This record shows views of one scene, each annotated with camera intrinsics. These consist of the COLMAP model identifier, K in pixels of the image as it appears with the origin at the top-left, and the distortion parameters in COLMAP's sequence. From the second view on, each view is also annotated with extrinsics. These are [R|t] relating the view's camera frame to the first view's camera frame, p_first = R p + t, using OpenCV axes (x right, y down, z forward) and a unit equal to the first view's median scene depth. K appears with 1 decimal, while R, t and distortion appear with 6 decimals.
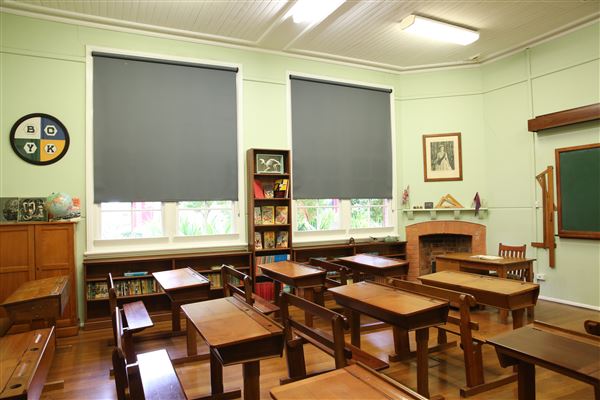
lens RADIAL K [[410.5, 0, 299.0], [0, 410.5, 199.5], [0, 0, 1]] dist [-0.105730, 0.081664]
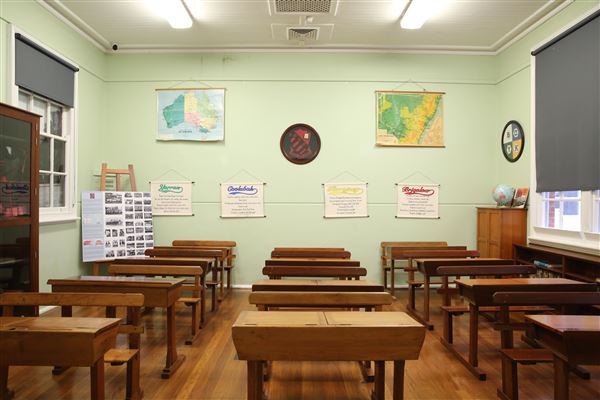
lens RADIAL K [[410.5, 0, 300.1], [0, 410.5, 198.4], [0, 0, 1]] dist [-0.105730, 0.081664]
pose [[-0.435628, 0.016250, -0.899980, 0.589803], [0.021597, 0.999738, 0.007597, 0.002393], [0.899868, -0.016127, -0.435864, 0.717521]]
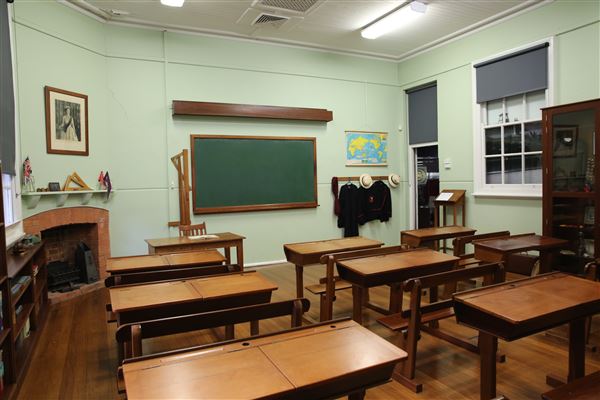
lens RADIAL K [[410.5, 0, 299.6], [0, 410.5, 198.9], [0, 0, 1]] dist [-0.105730, 0.081664]
pose [[-0.014911, -0.023028, 0.999624, -0.437197], [0.002287, 0.999731, 0.023064, 0.022898], [-0.999886, 0.002630, -0.014855, 0.645286]]
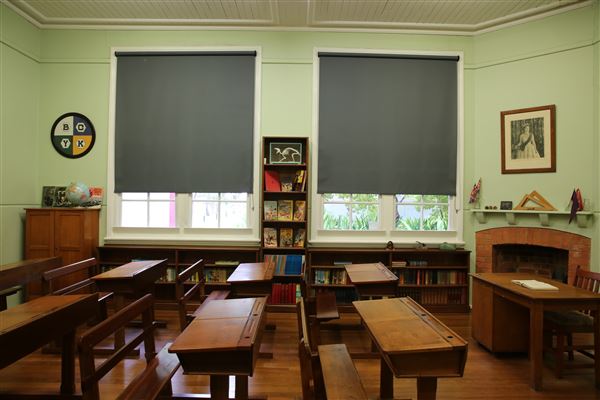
lens RADIAL K [[410.5, 0, 298.5], [0, 410.5, 200.8], [0, 0, 1]] dist [-0.105730, 0.081664]
pose [[0.902135, 0.027630, -0.430569, 0.326261], [-0.020847, 0.999573, 0.020465, -0.001554], [0.430950, -0.009486, 0.902326, 0.185439]]
